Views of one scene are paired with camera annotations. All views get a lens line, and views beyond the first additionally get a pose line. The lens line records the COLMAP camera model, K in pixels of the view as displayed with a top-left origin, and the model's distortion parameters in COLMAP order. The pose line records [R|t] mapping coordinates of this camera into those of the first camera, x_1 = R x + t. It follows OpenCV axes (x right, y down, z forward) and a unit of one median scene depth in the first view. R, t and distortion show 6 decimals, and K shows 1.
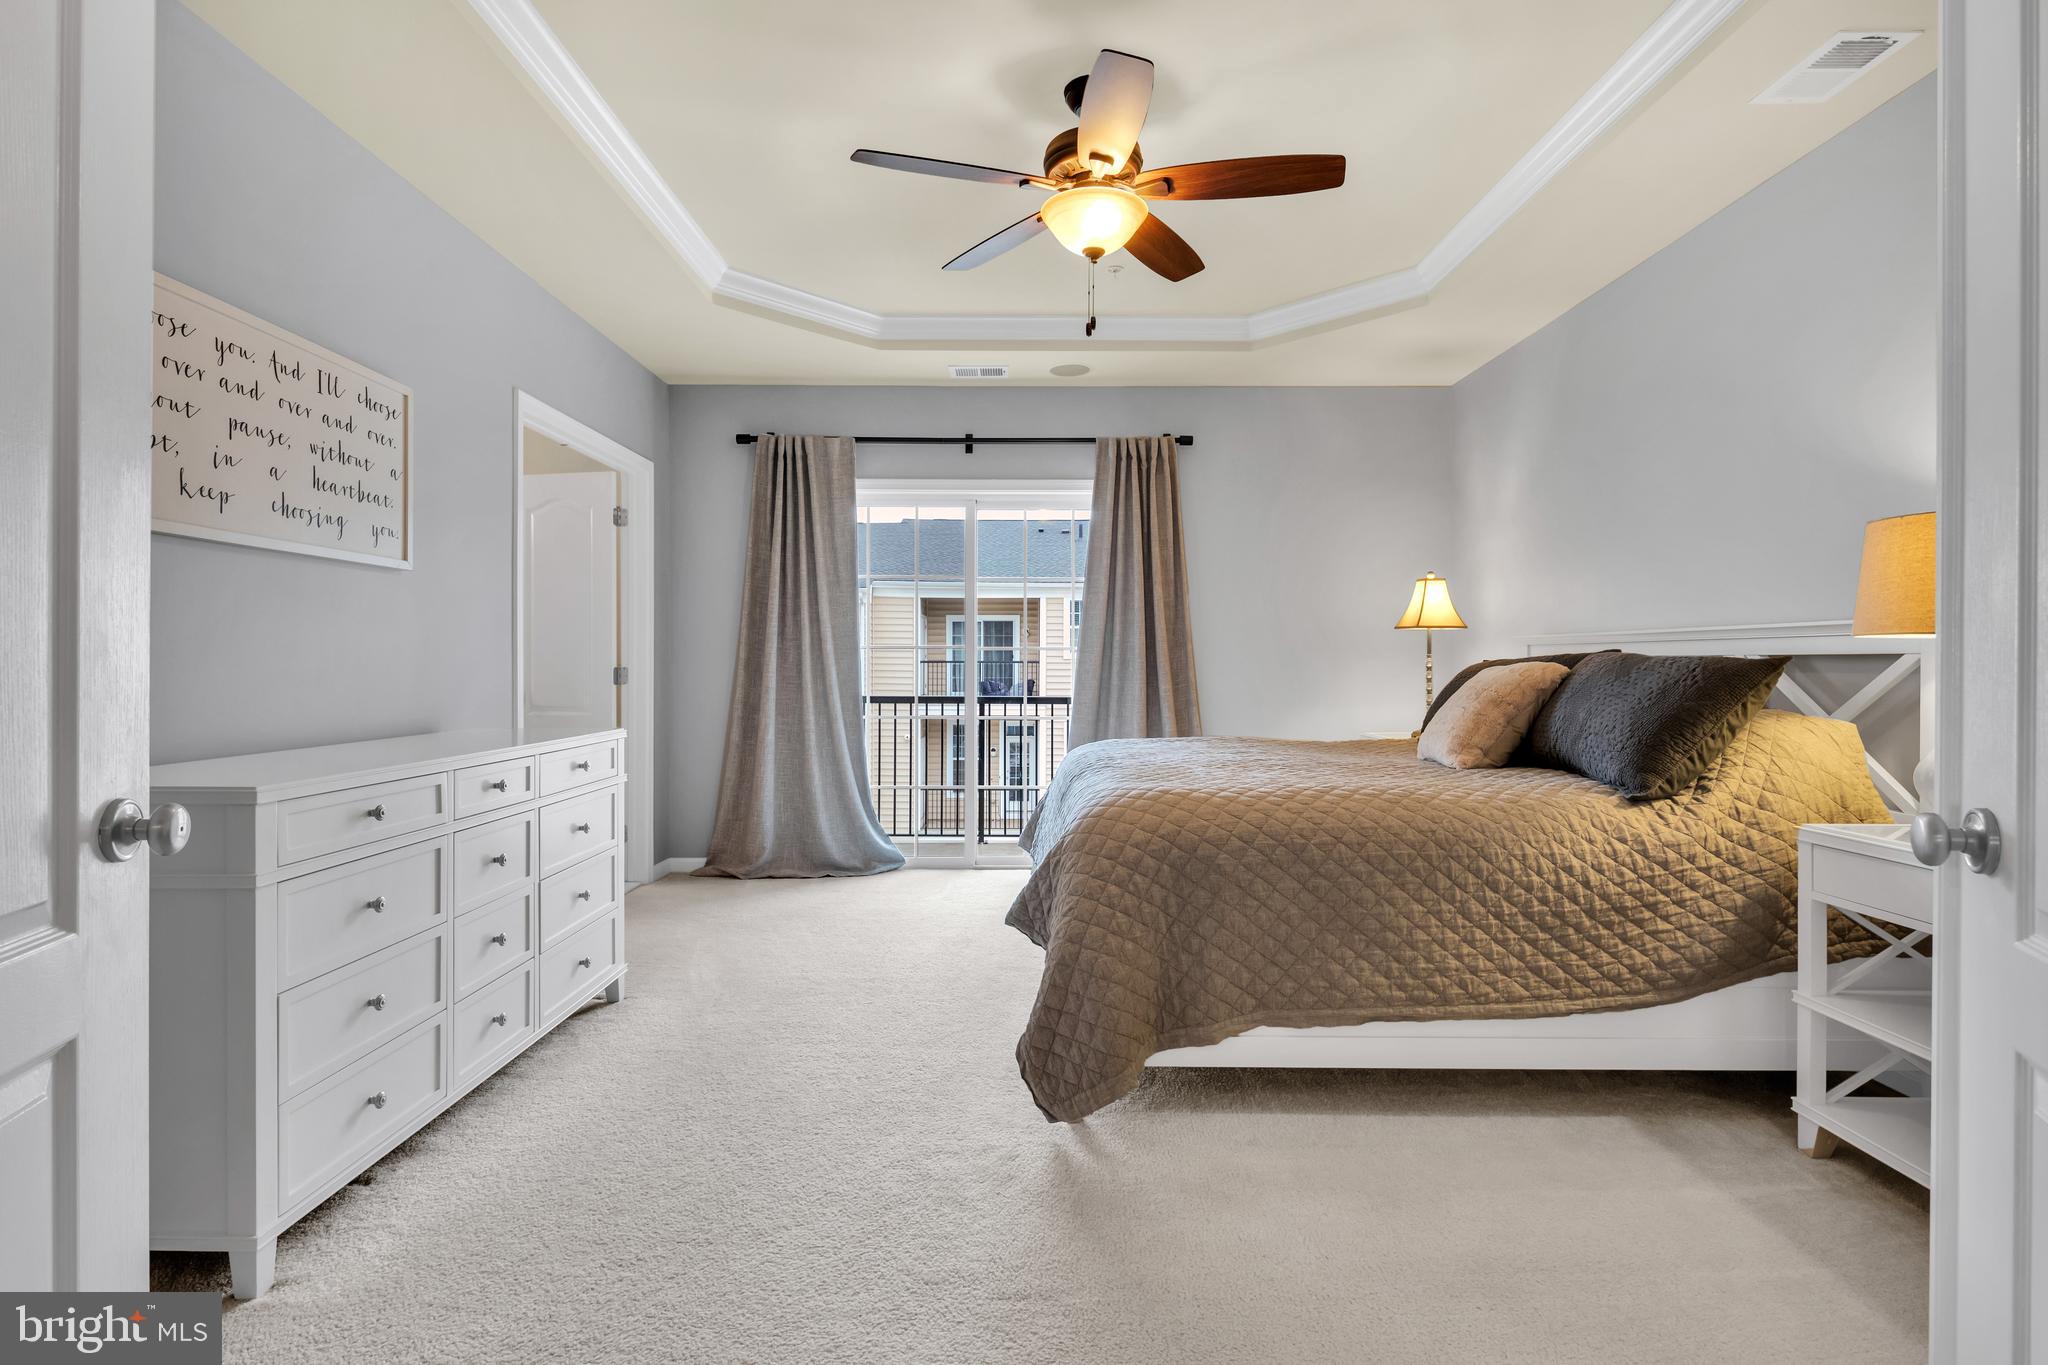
lens RADIAL K [[1002.1, 0, 1023.6], [0, 1002.1, 668.6], [0, 0, 1]] dist [0.001147, -0.002684]
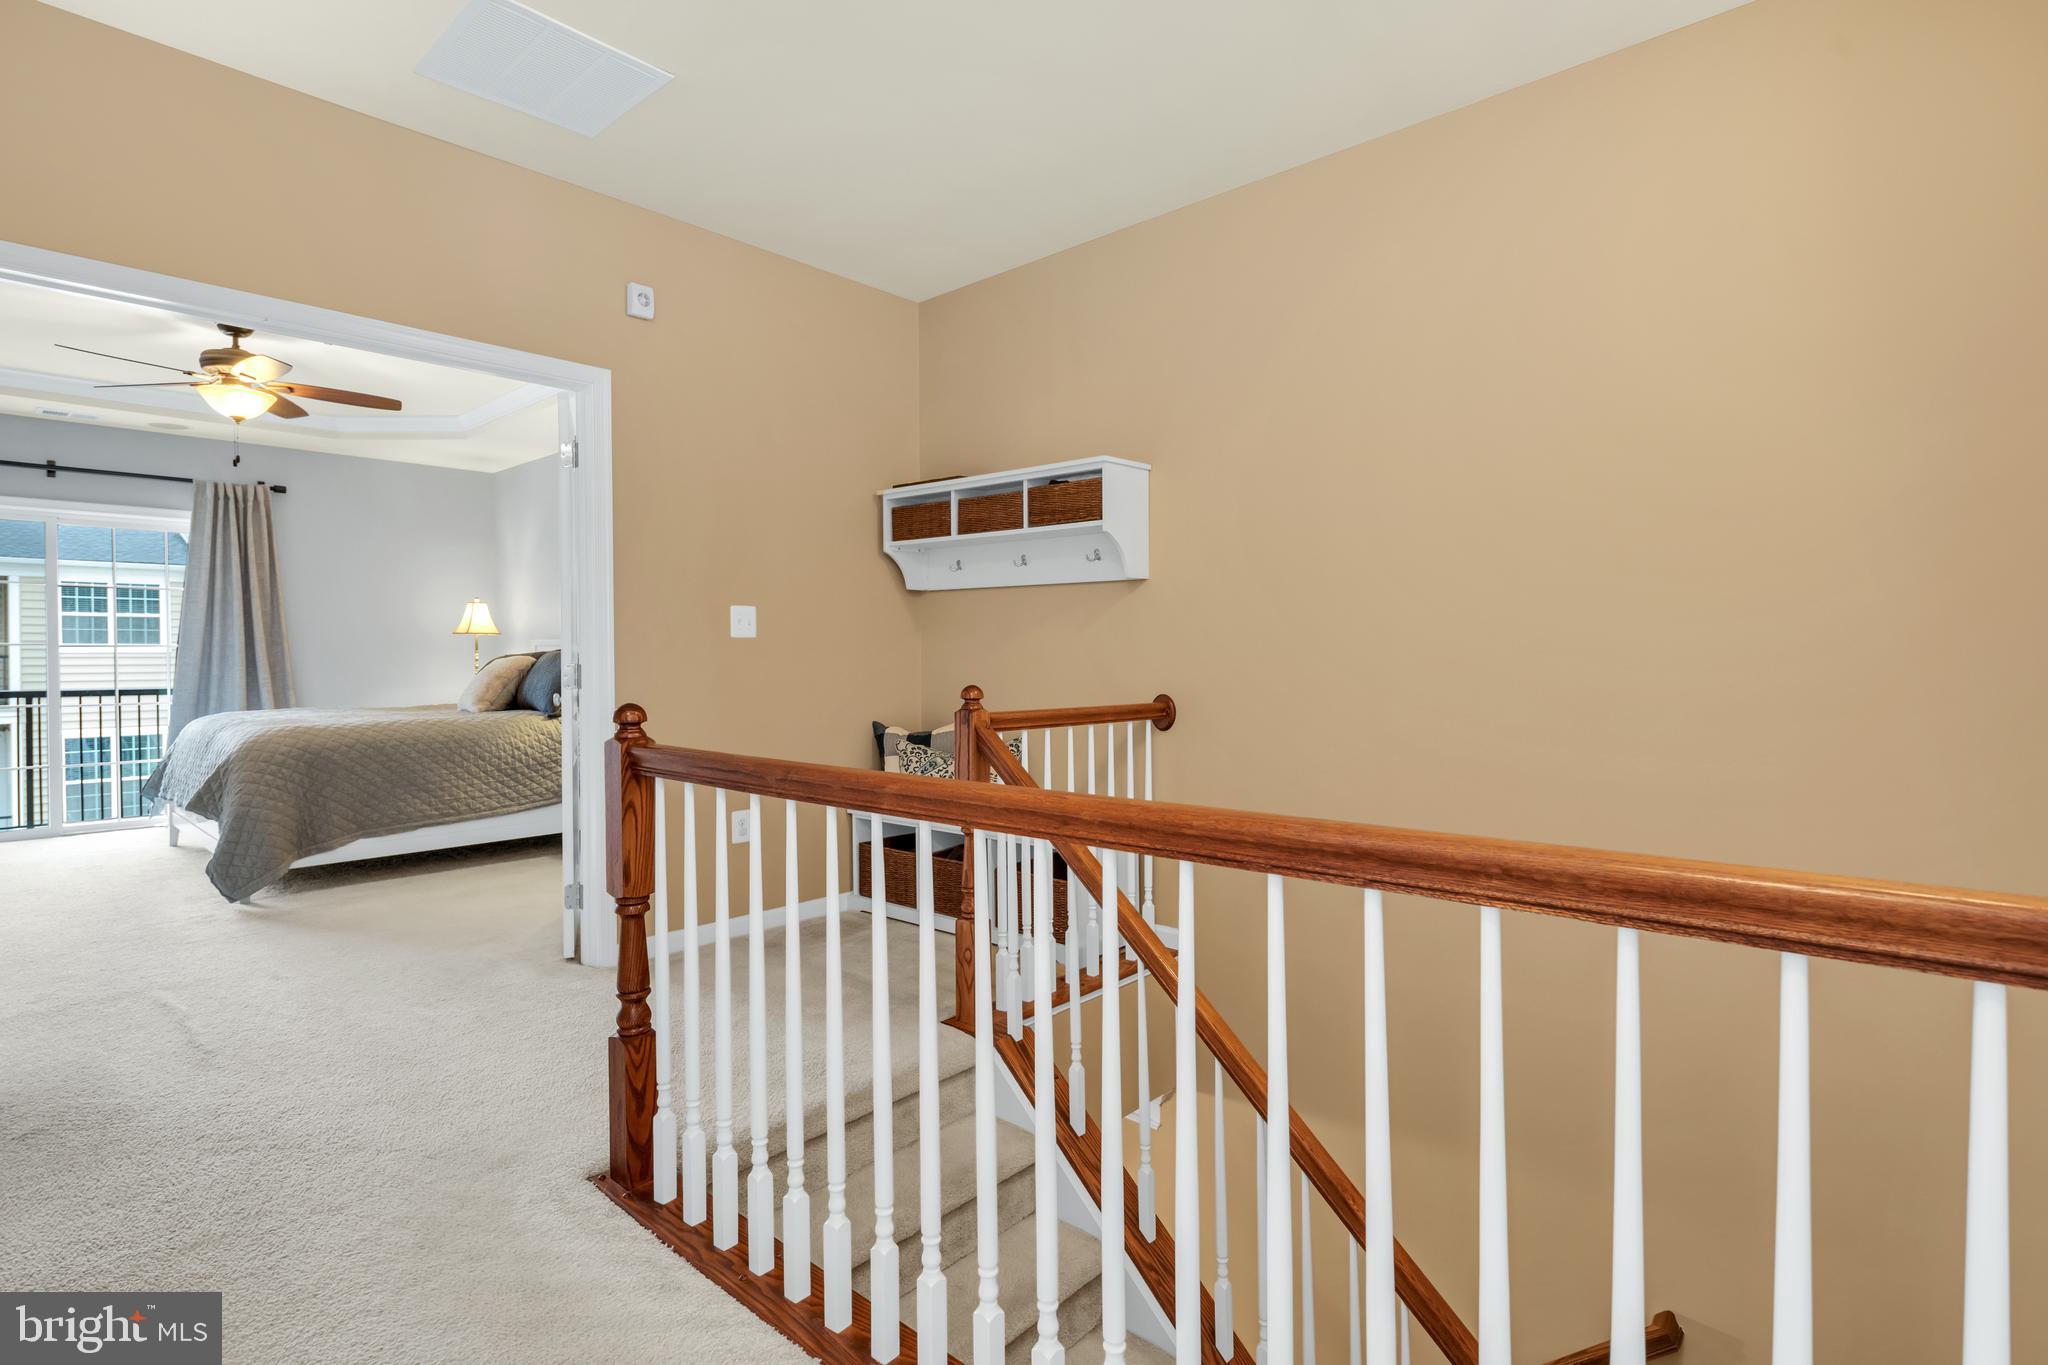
lens RADIAL K [[1002.1, 0, 1023.6], [0, 1002.1, 668.6], [0, 0, 1]] dist [0.001147, -0.002684]
pose [[0.669611, -0.014779, 0.742565, -0.352244], [0.009155, 0.999890, 0.011645, 0.005811], [-0.742656, -0.001000, 0.669673, -1.306312]]
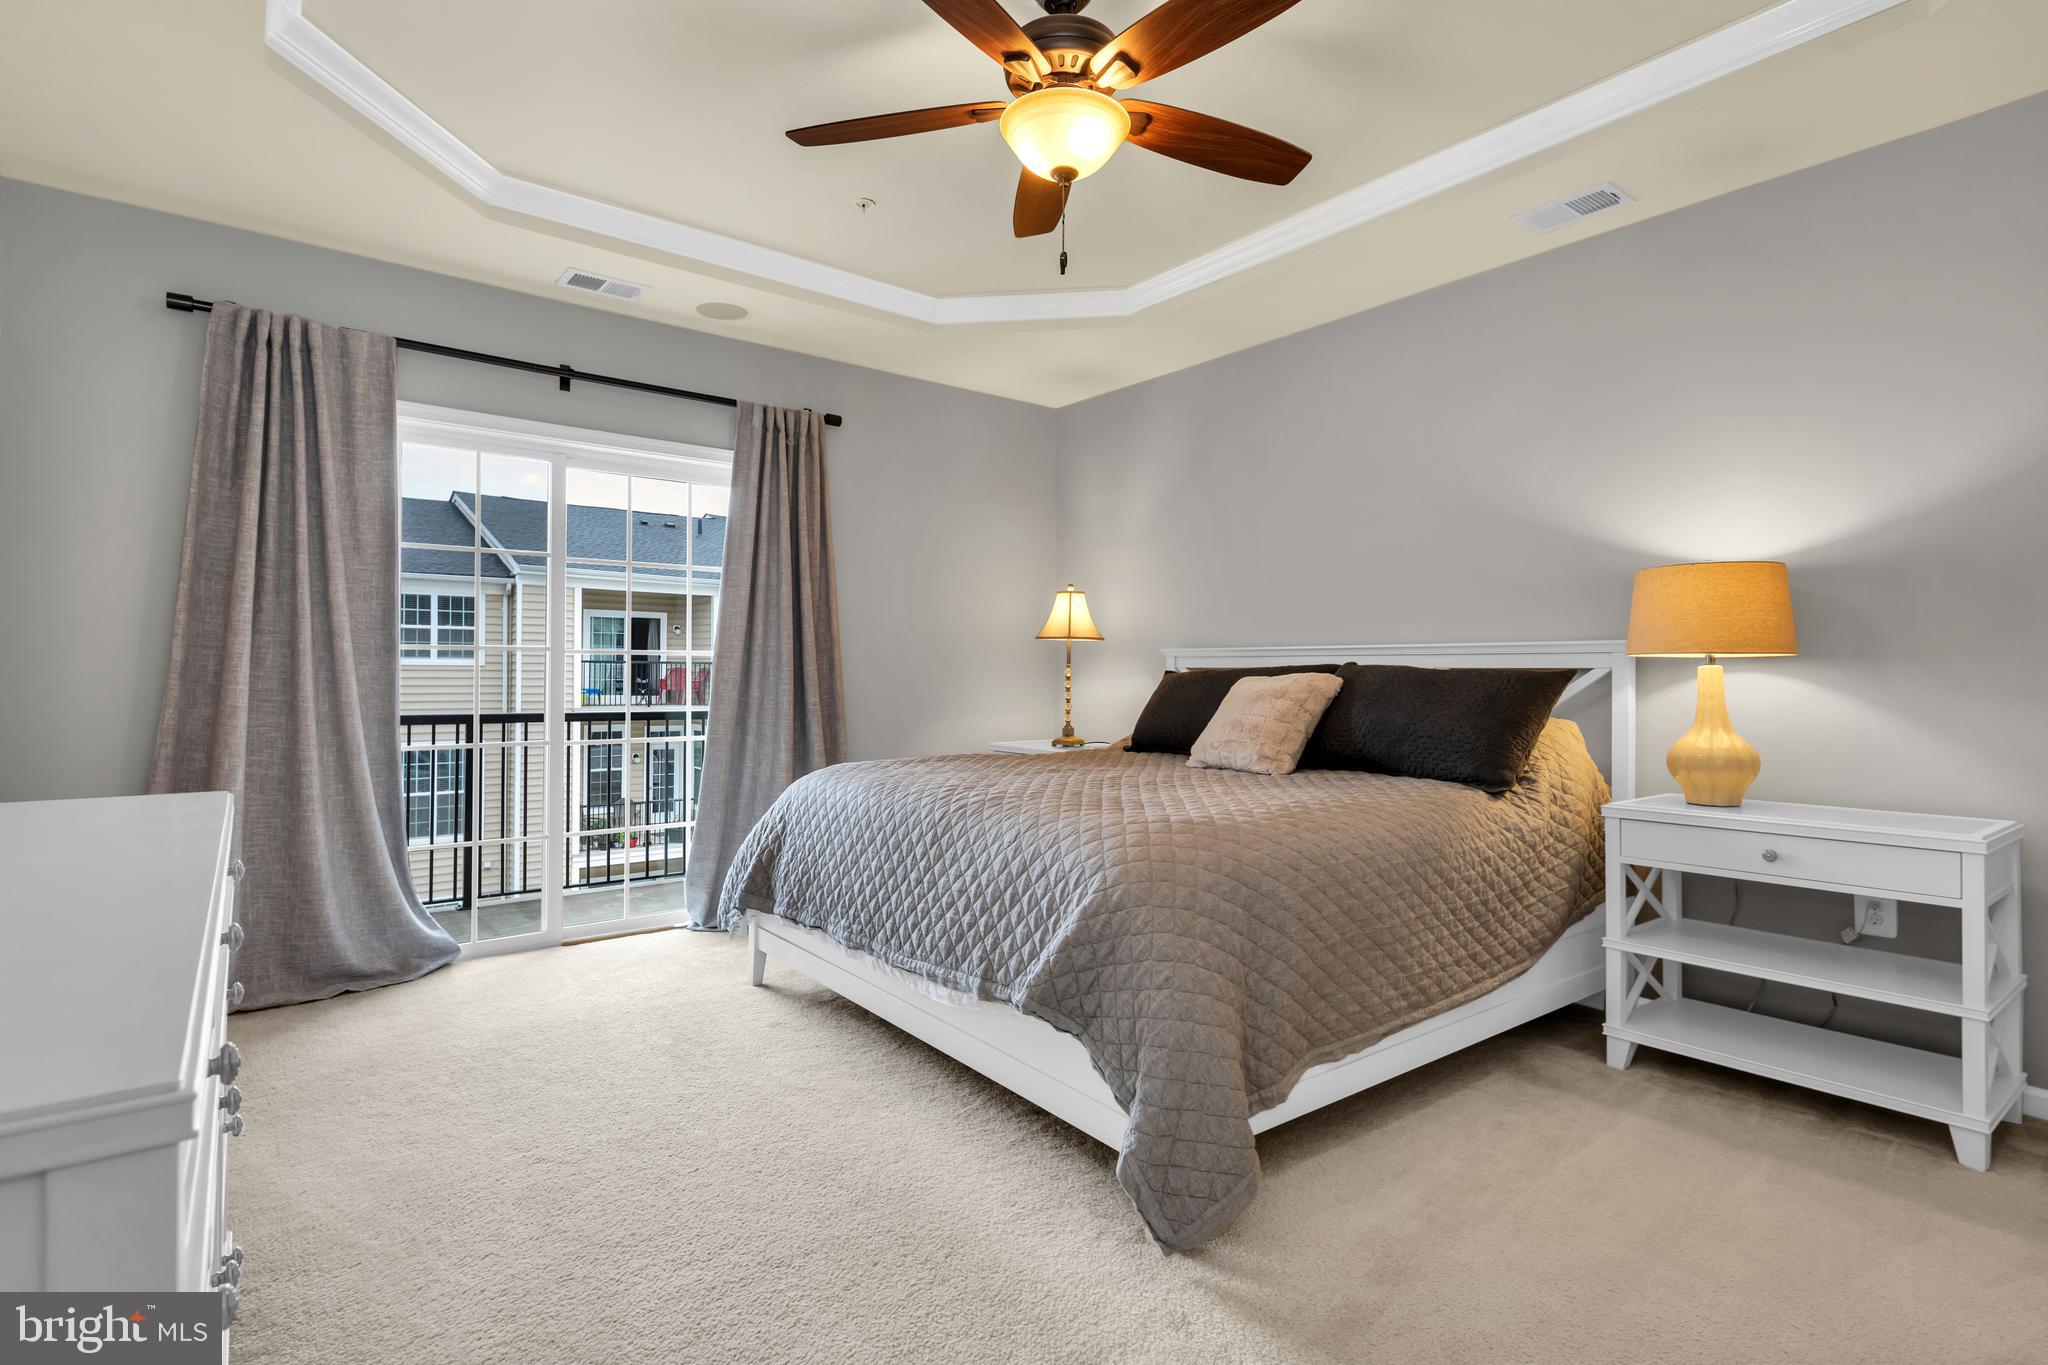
lens RADIAL K [[999.8, 0, 1025.4], [0, 999.8, 669.5], [0, 0, 1]] dist [-0.002809, -0.000523]
pose [[0.783932, 0.007452, 0.620802, -0.530914], [-0.002162, 0.999955, -0.009273, -0.000153], [-0.620843, 0.005927, 0.783912, 0.435020]]
